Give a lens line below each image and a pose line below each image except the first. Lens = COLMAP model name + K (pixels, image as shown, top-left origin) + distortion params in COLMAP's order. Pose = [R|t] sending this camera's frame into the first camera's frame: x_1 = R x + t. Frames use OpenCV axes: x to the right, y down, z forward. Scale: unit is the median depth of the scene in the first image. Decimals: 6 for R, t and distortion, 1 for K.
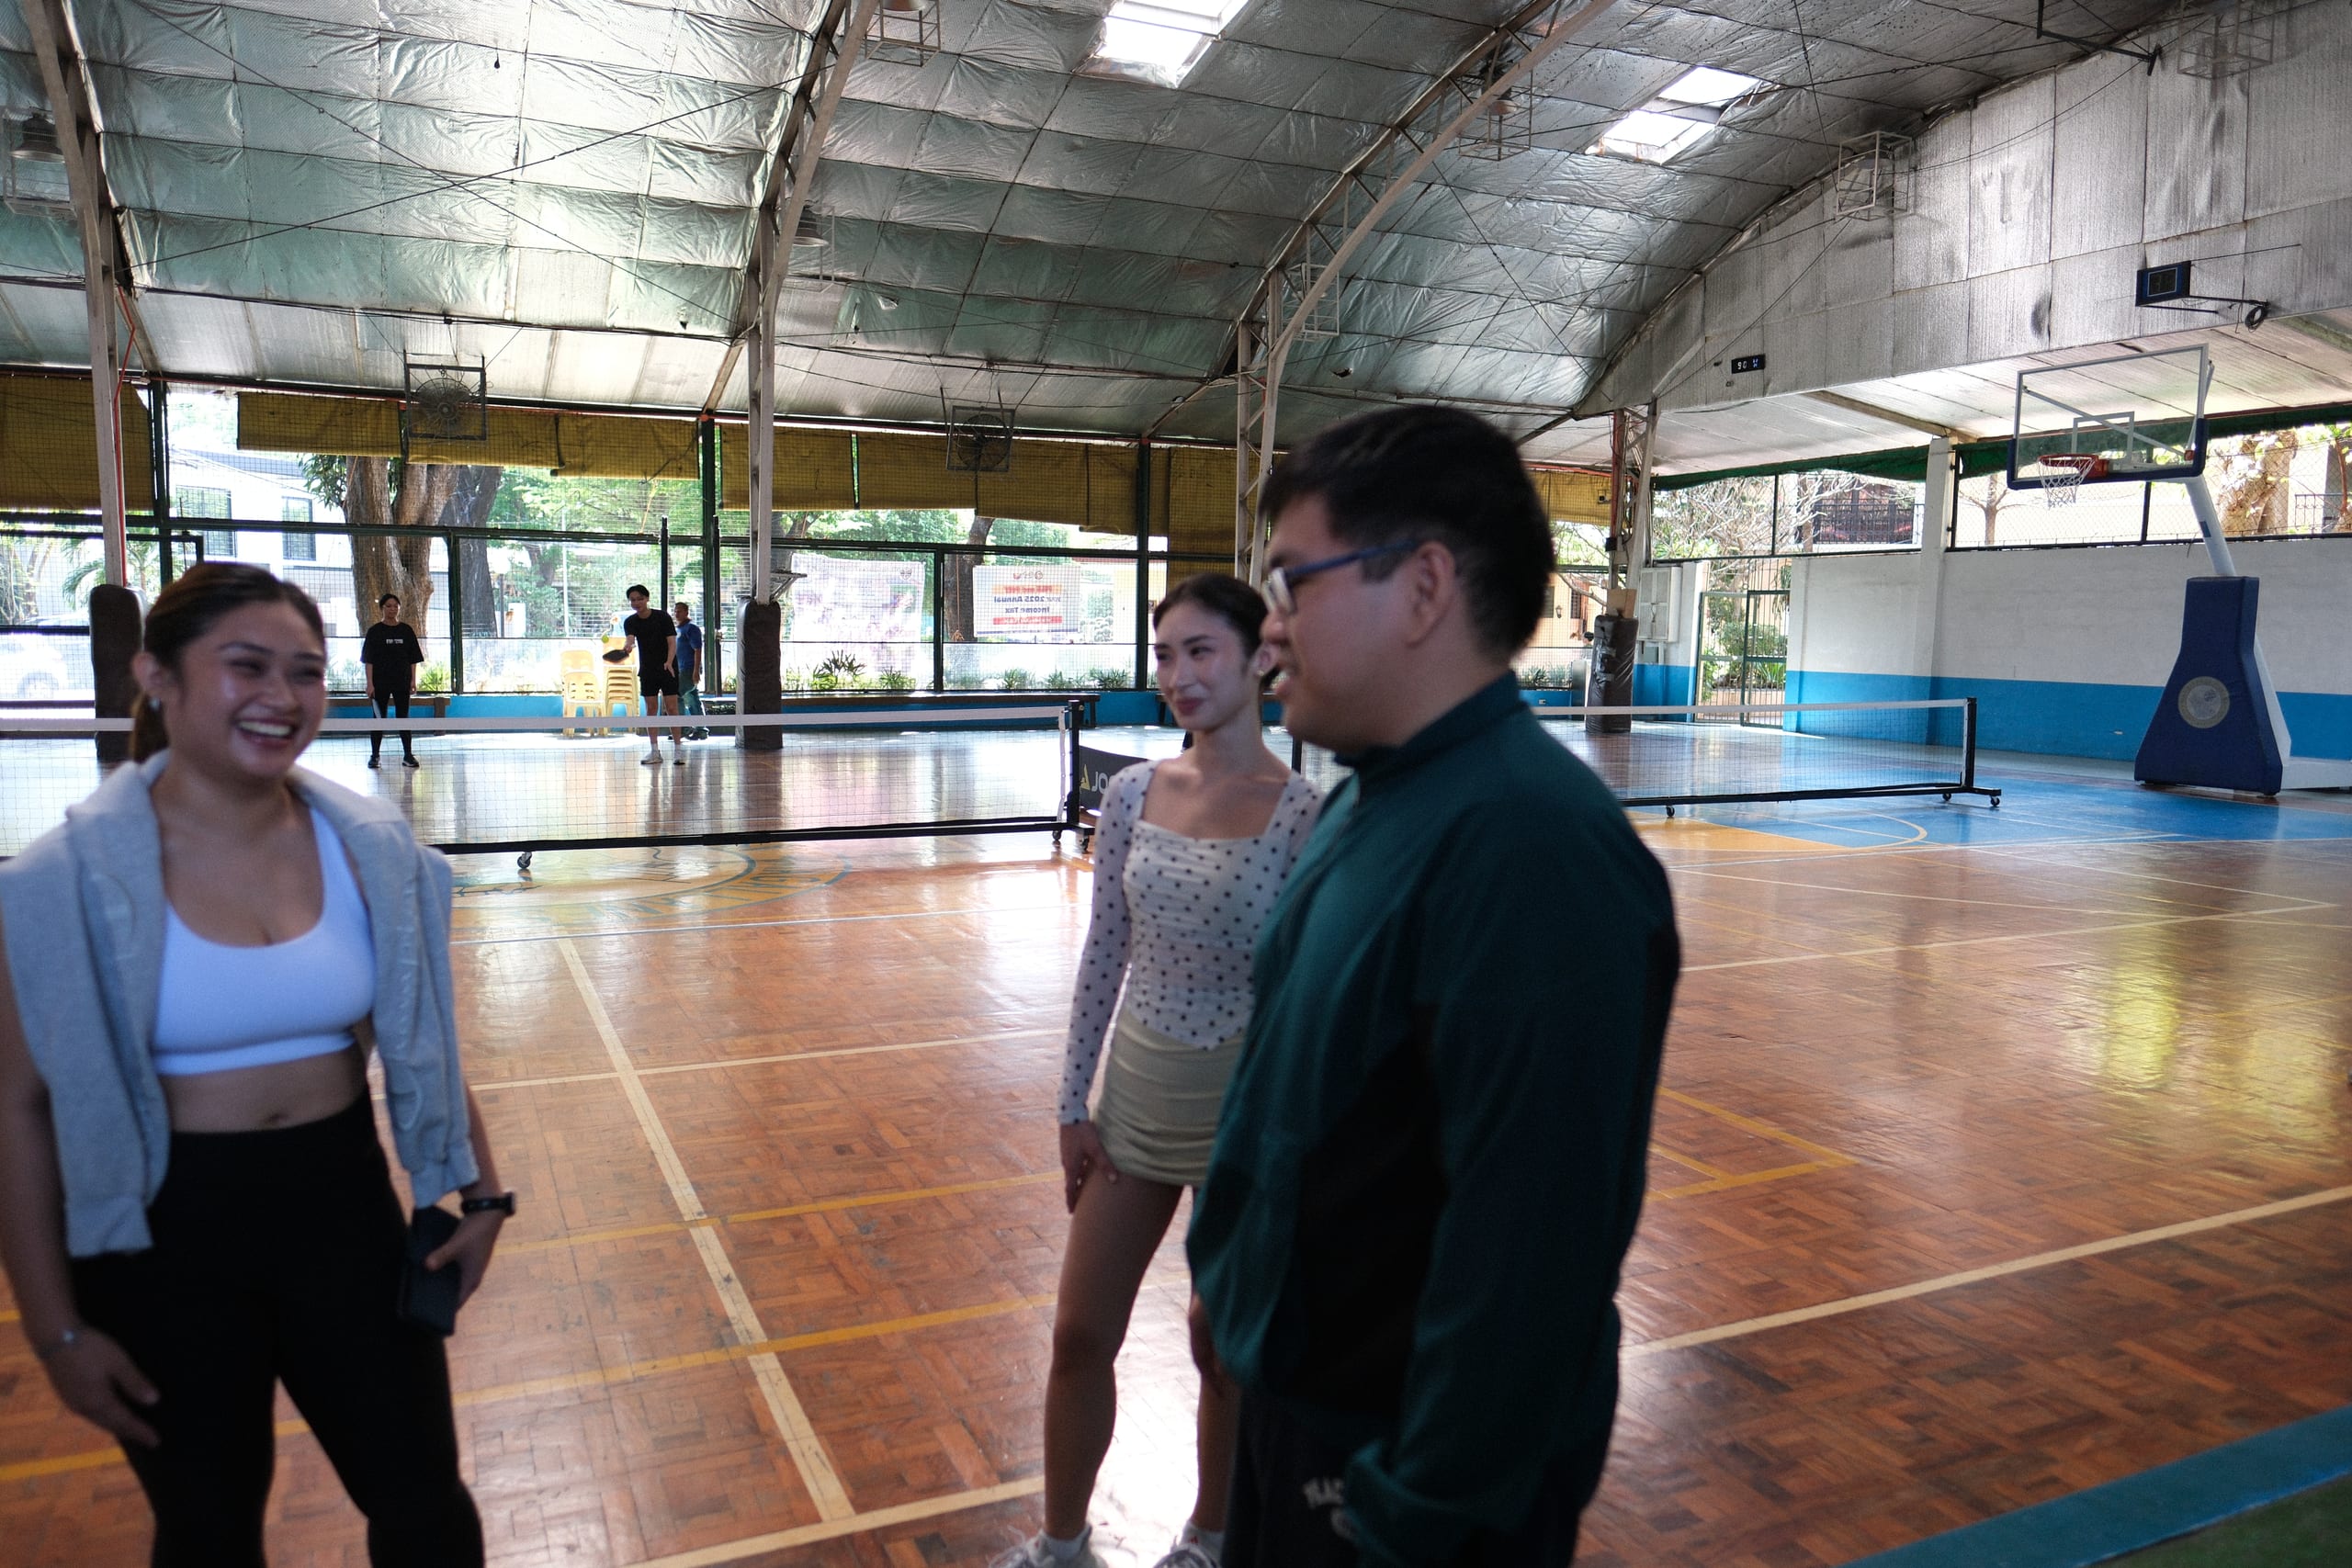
lens RADIAL K [[1655.0, 0, 1172.1], [0, 1655.0, 787.5], [0, 0, 1]] dist [-0.015442, 0.010262]
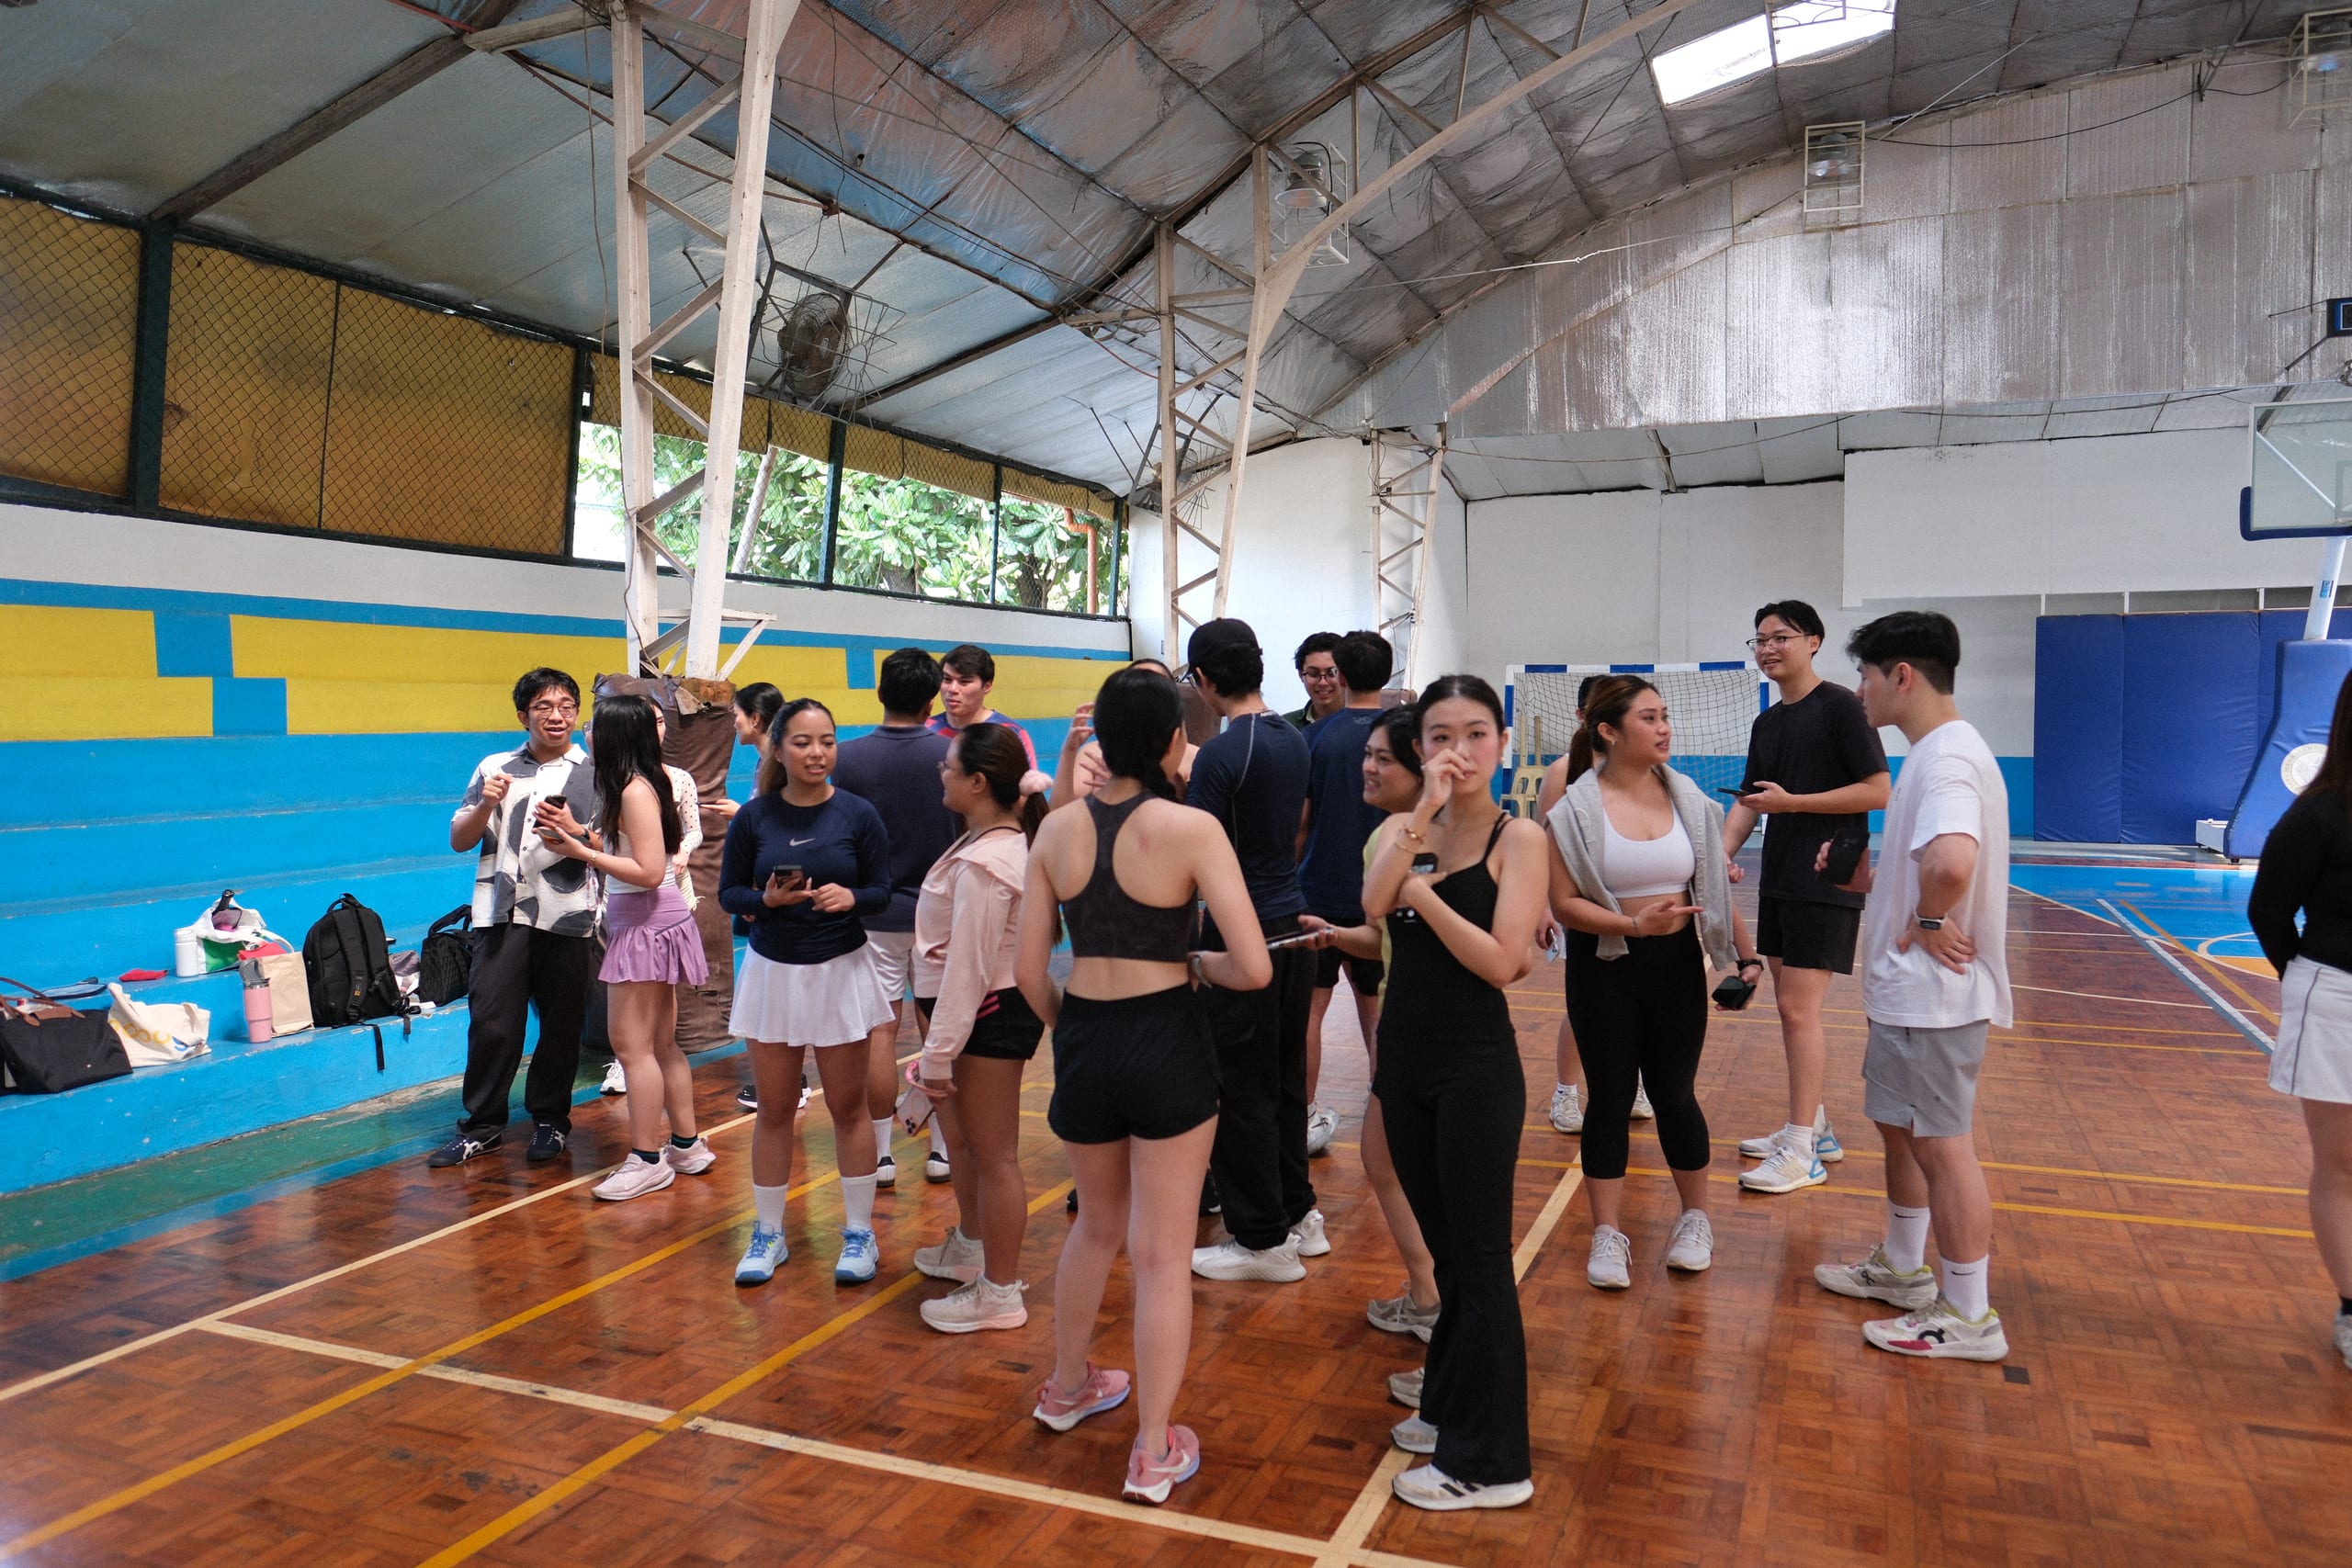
lens RADIAL K [[1655.0, 0, 1175.4], [0, 1655.0, 788.2], [0, 0, 1]] dist [-0.015442, 0.010262]
pose [[-0.739237, 0.023013, -0.673052, 0.021660], [-0.070550, 0.991270, 0.111382, -0.040759], [0.669740, 0.129822, -0.731160, 0.399228]]
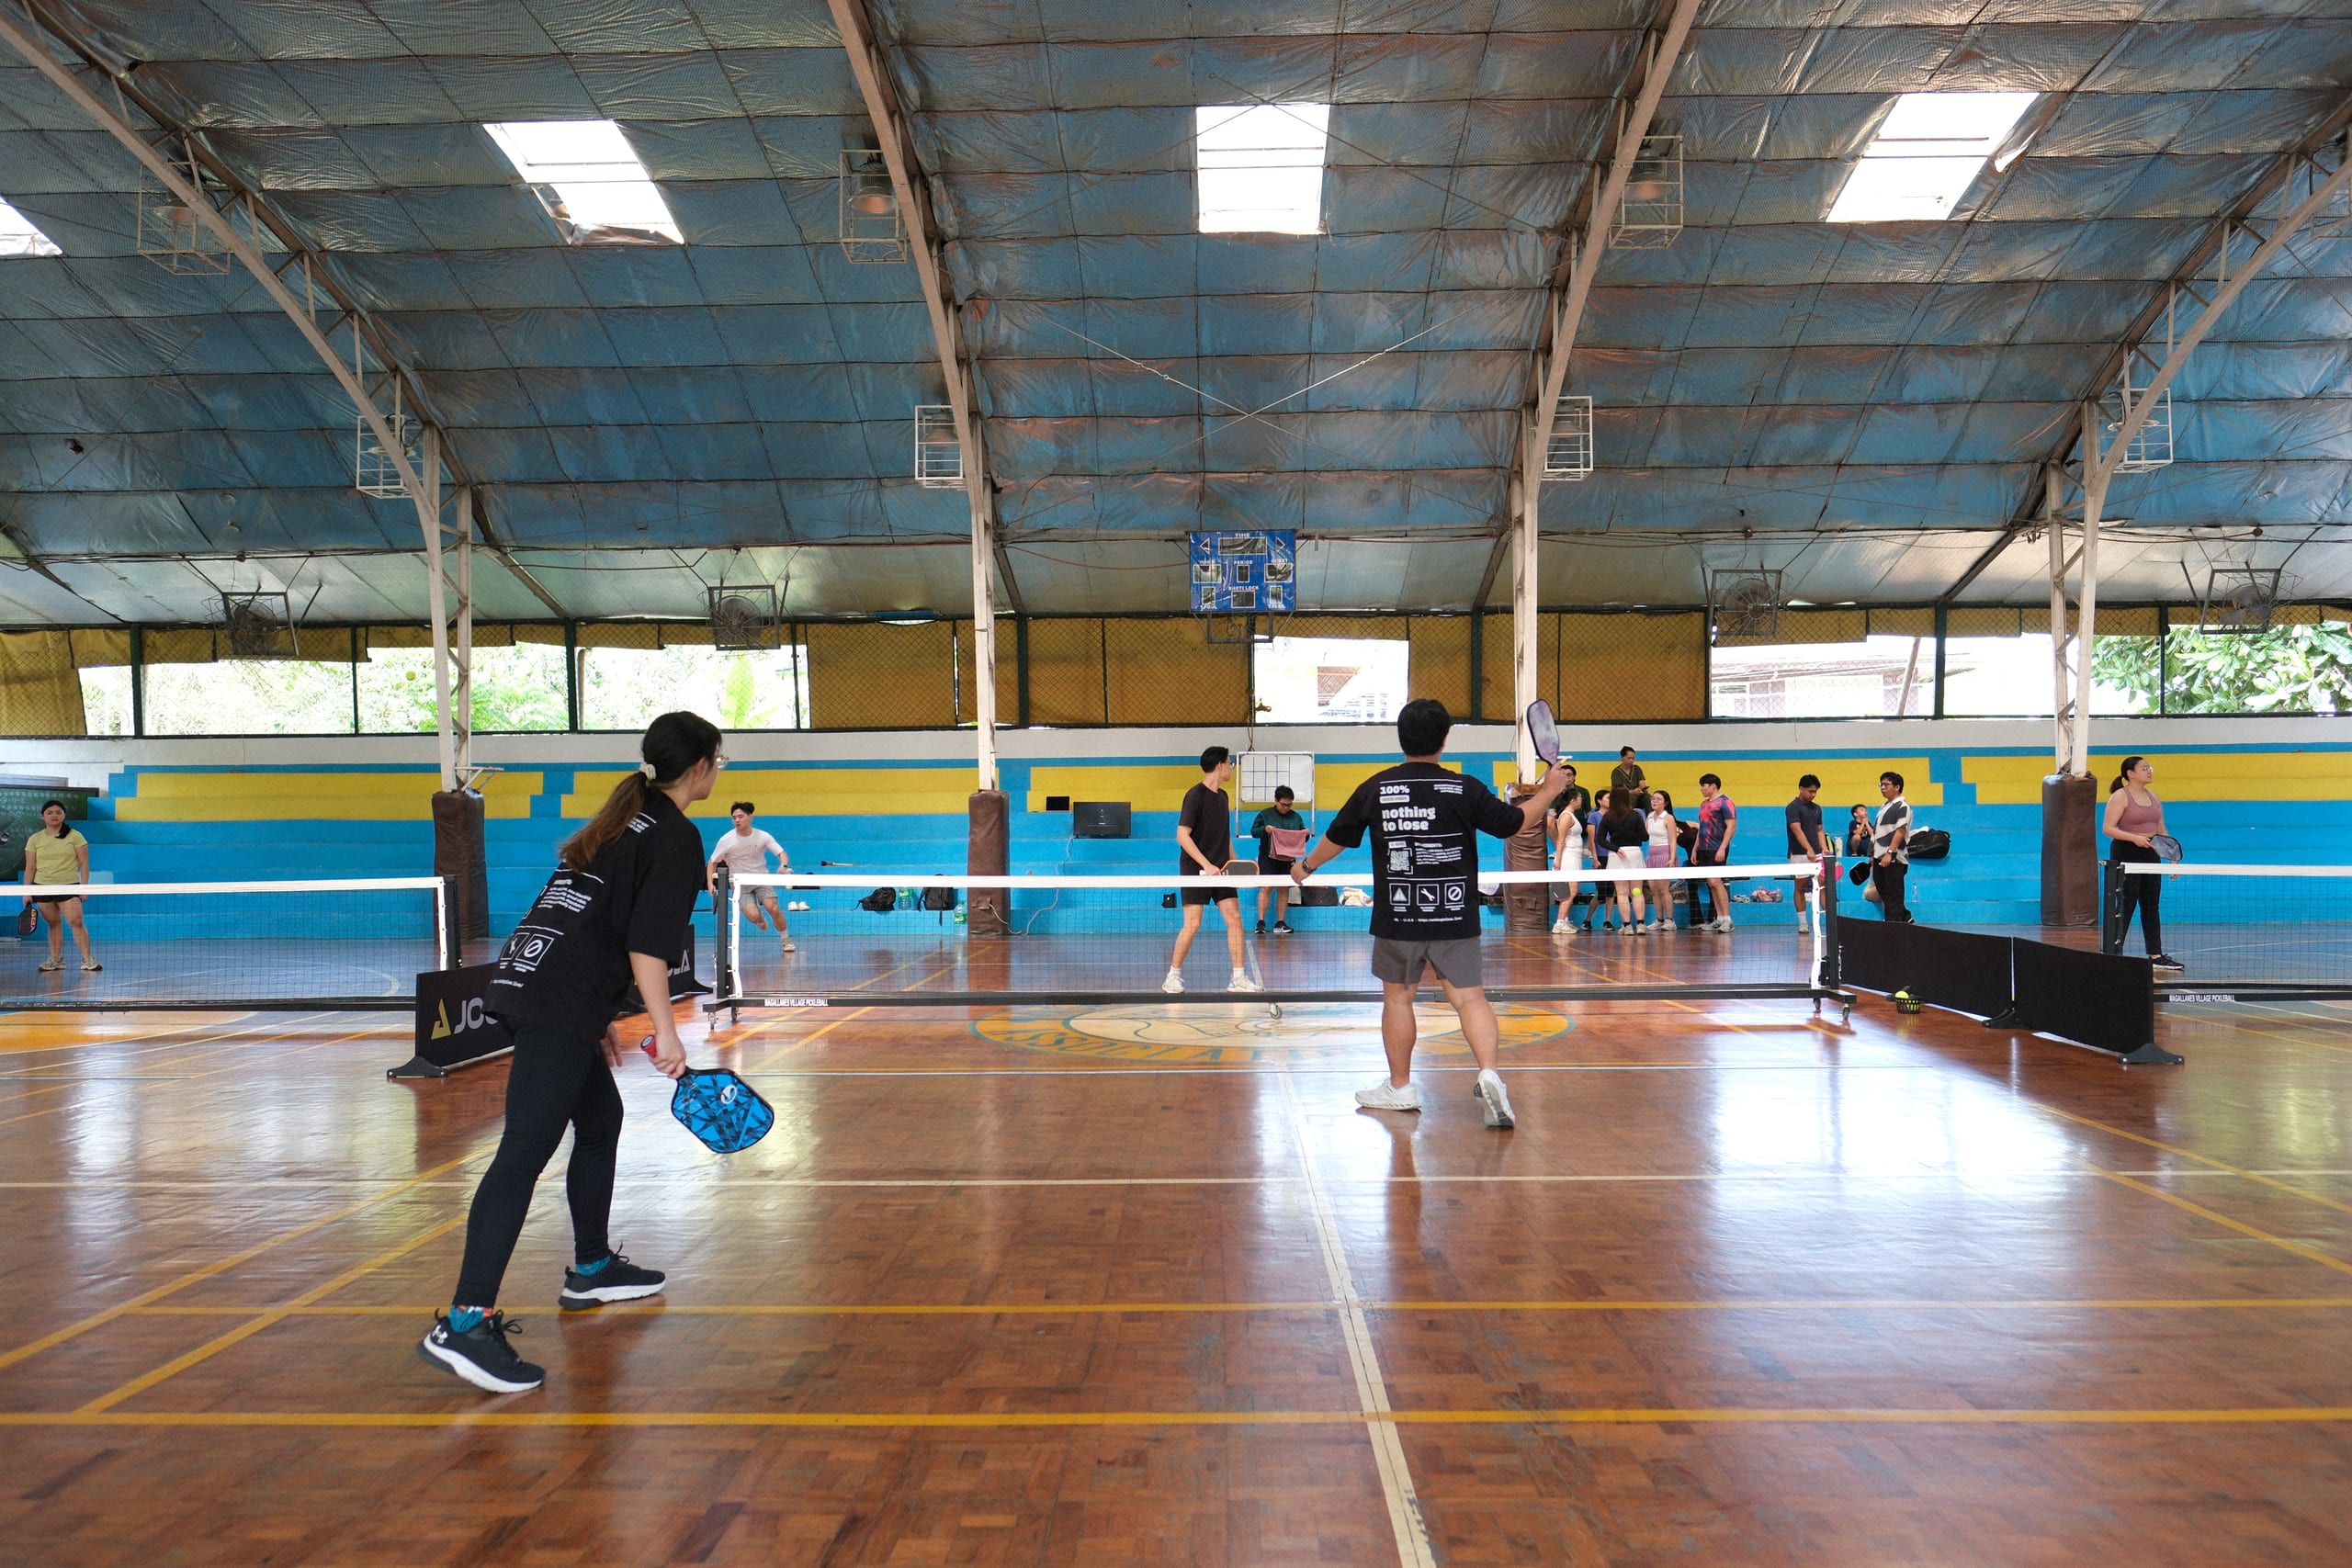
lens RADIAL K [[1655.0, 0, 1186.3], [0, 1655.0, 786.2], [0, 0, 1]] dist [-0.015442, 0.010262]
pose [[-0.903283, 0.002298, 0.429039, -0.275194], [0.037430, 0.996595, 0.073464, -0.078904], [-0.427409, 0.082418, -0.900294, 0.833794]]
